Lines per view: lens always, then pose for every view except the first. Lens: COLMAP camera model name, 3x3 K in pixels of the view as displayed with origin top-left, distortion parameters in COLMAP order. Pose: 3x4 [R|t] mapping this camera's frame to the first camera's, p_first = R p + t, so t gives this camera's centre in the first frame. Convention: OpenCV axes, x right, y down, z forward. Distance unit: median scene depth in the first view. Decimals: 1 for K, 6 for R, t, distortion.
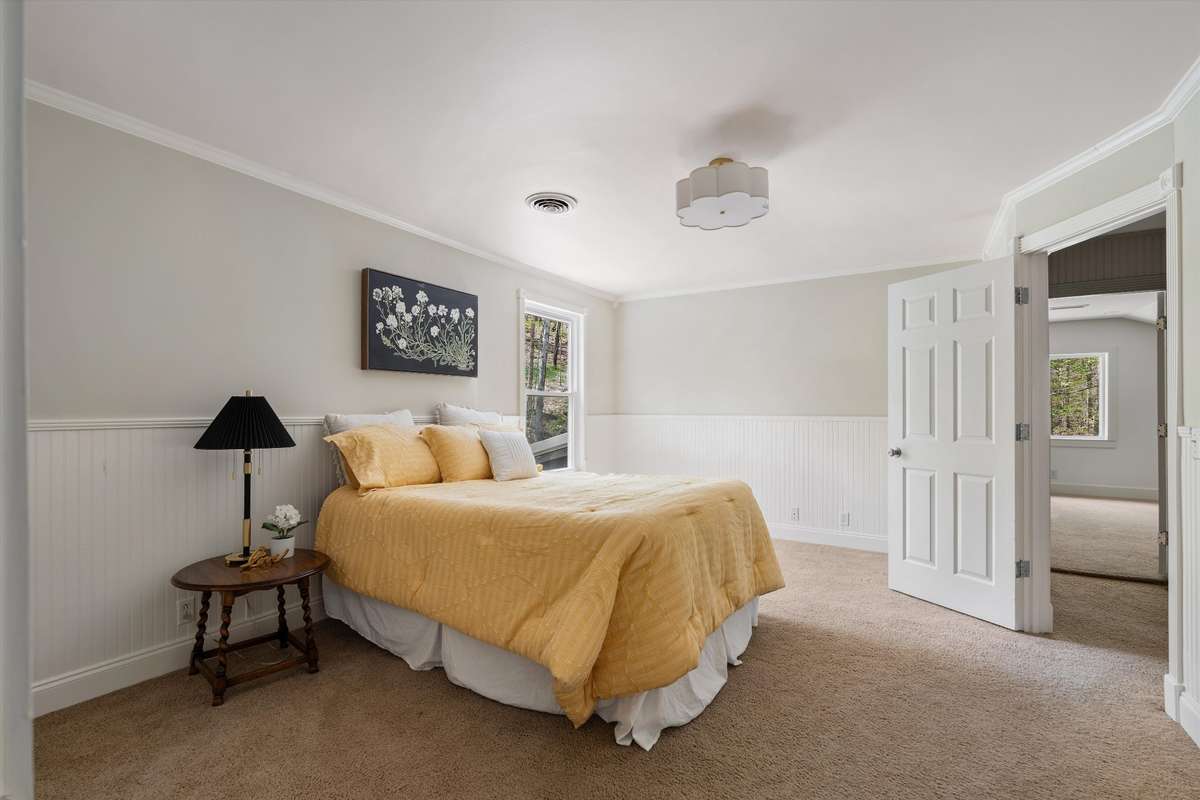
lens RADIAL K [[573.7, 0, 588.1], [0, 573.7, 405.2], [0, 0, 1]] dist [0.005095, -0.000646]
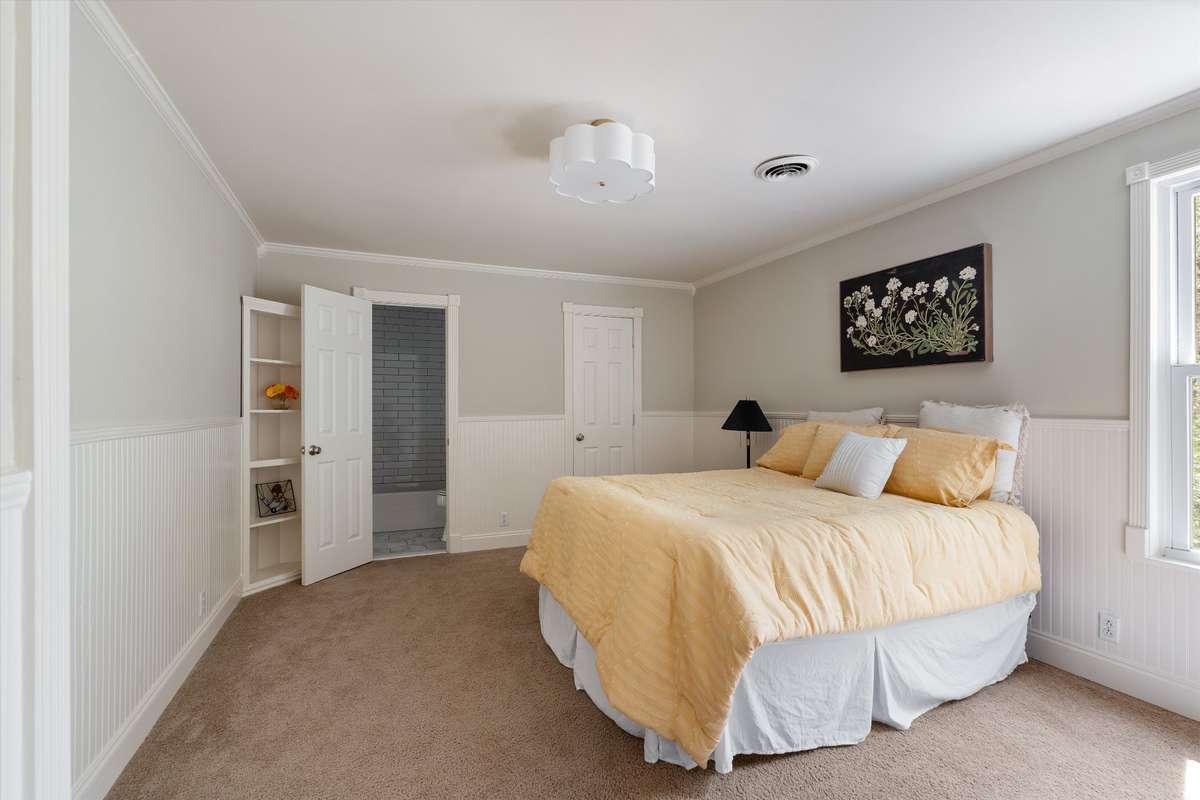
lens RADIAL K [[573.7, 0, 592.5], [0, 573.7, 404.0], [0, 0, 1]] dist [0.005095, -0.000646]
pose [[-0.621201, -0.005409, -0.783633, 0.717052], [0.006141, 0.999912, -0.011770, 0.009378], [0.783627, -0.012124, -0.621113, 1.182056]]
